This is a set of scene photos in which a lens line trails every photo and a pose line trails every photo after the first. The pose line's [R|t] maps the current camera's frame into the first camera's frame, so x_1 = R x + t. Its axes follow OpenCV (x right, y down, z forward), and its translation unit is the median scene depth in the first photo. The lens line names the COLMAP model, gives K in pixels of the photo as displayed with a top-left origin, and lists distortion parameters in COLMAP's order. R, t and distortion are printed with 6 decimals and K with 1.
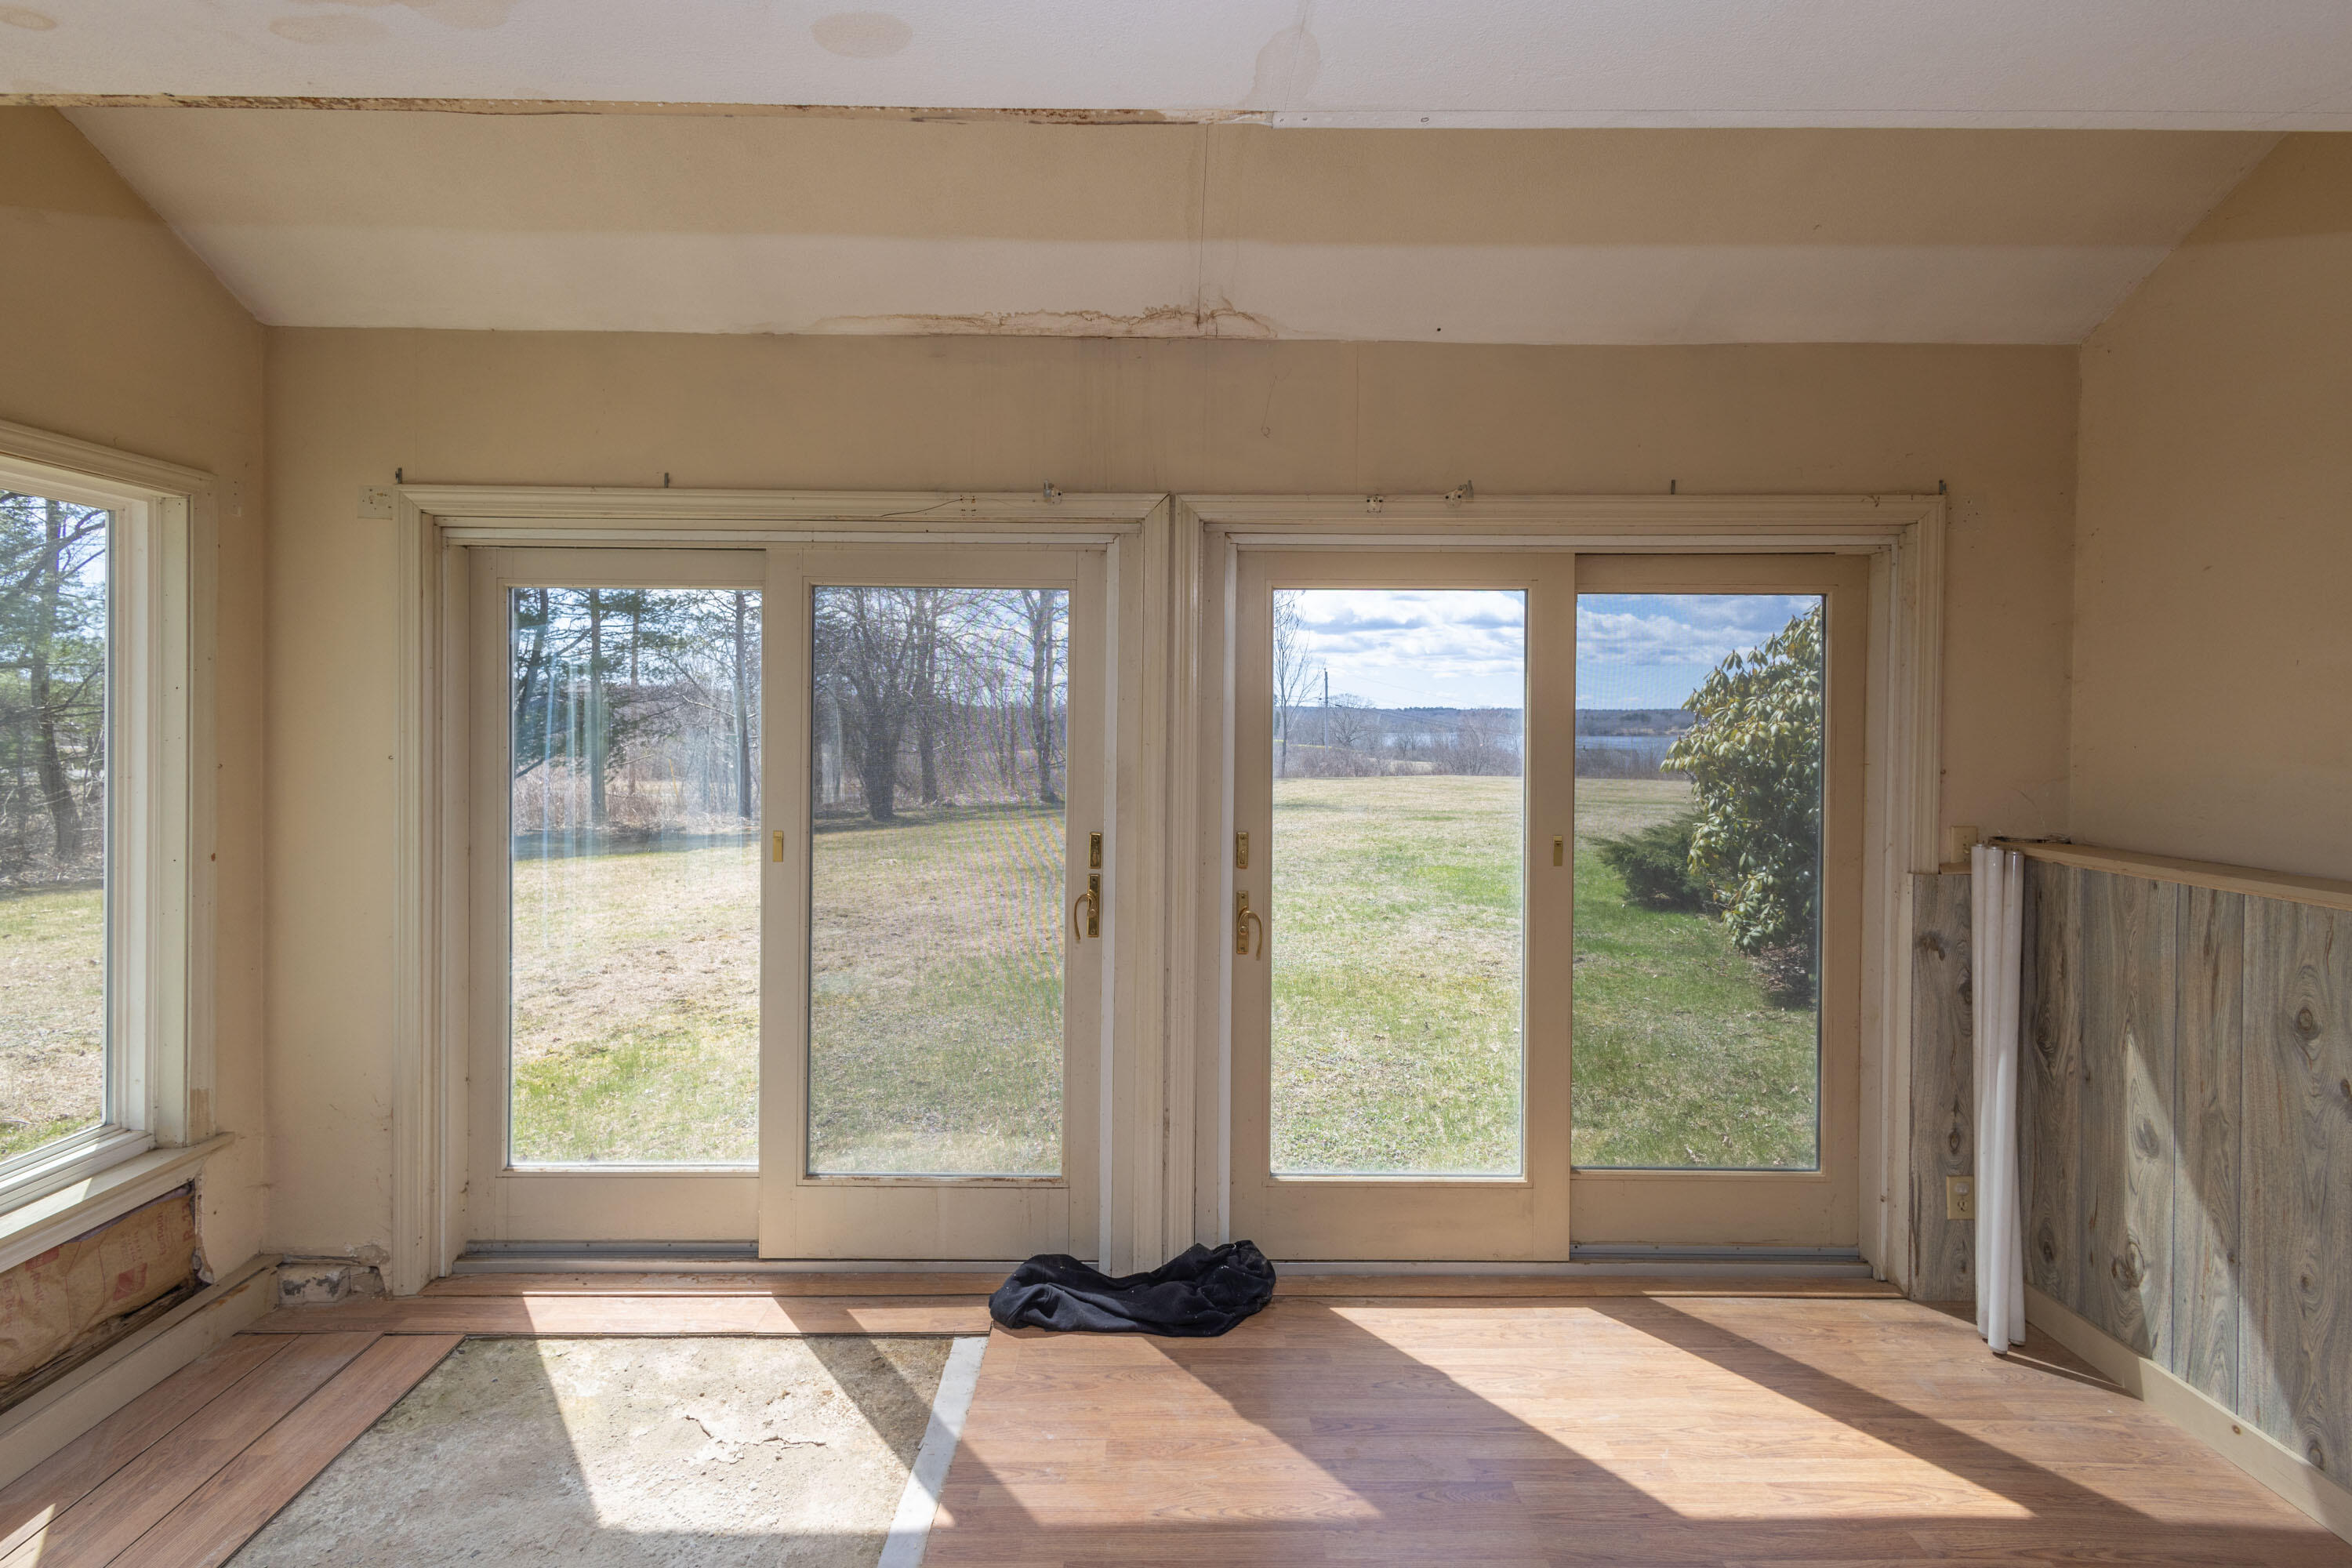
lens RADIAL K [[1068.7, 0, 1168.2], [0, 1068.7, 743.1], [0, 0, 1]] dist [0.001510, 0.000318]
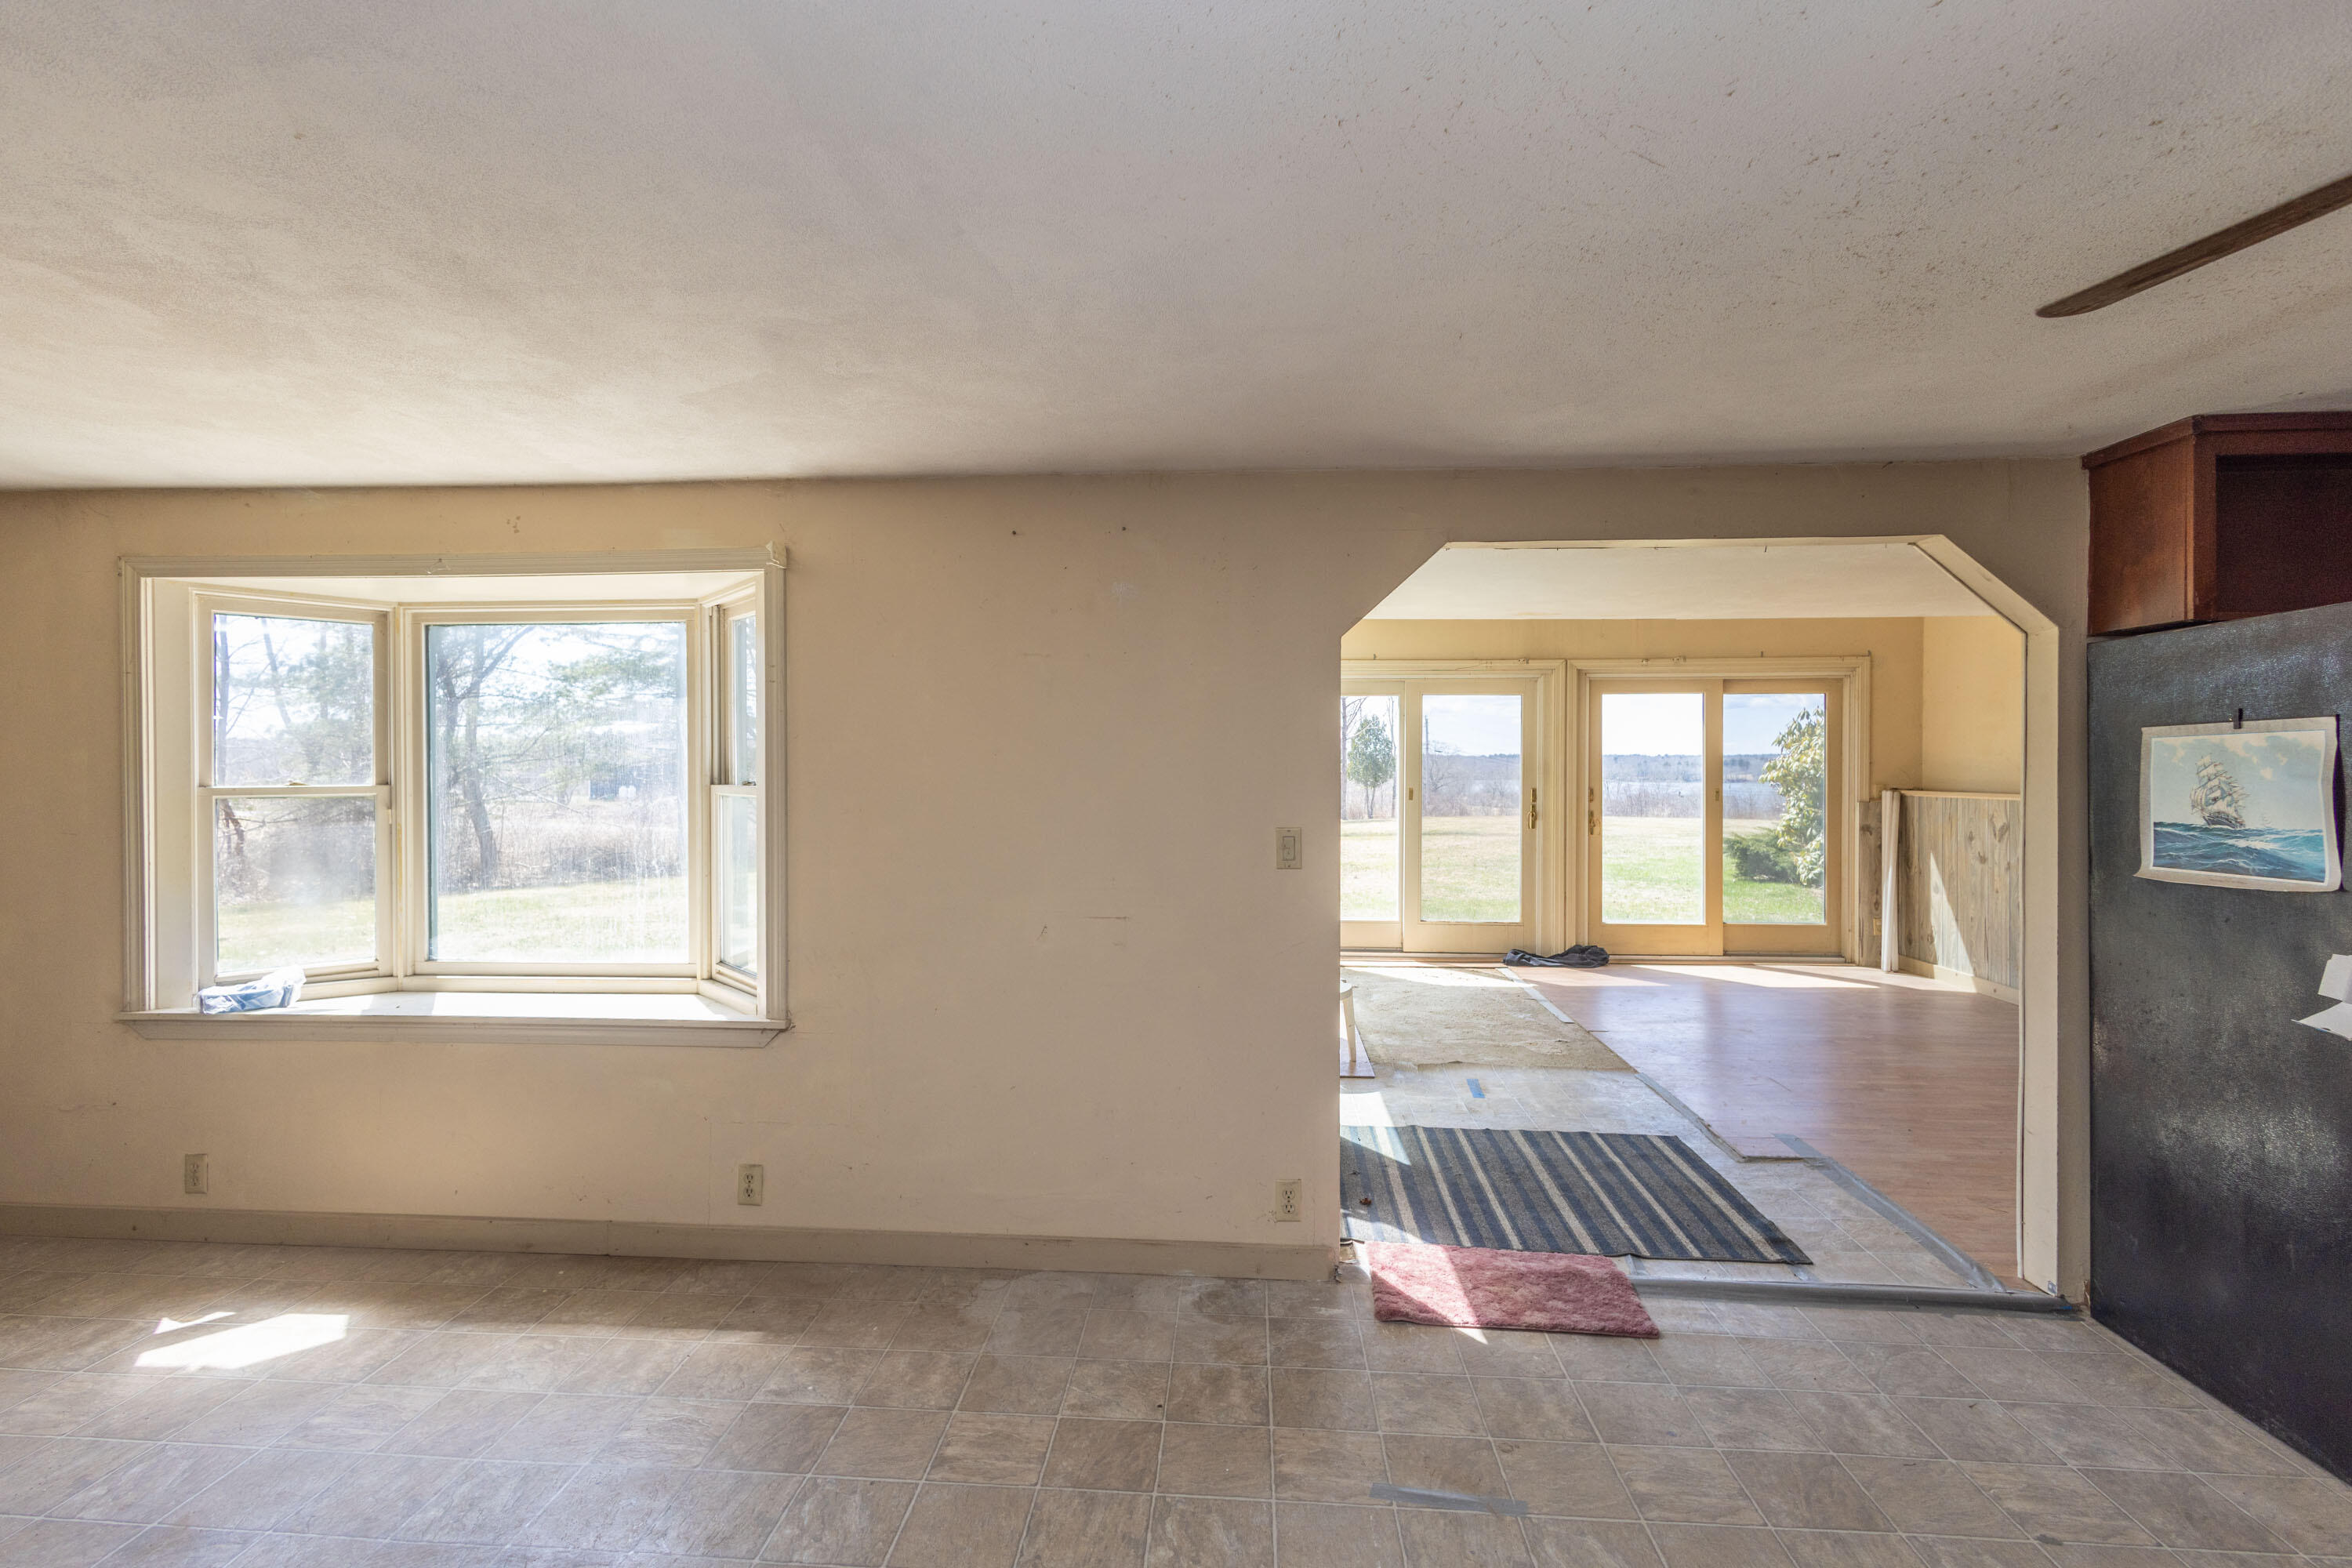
lens RADIAL K [[1083.0, 0, 1176.0], [0, 1083.0, 784.0], [0, 0, 1]] dist [0.000061, 0.000058]
pose [[0.998035, -0.005103, -0.062451, -0.794094], [0.004638, 0.999960, -0.007587, 0.091222], [0.062487, 0.007283, 0.998019, -1.729309]]
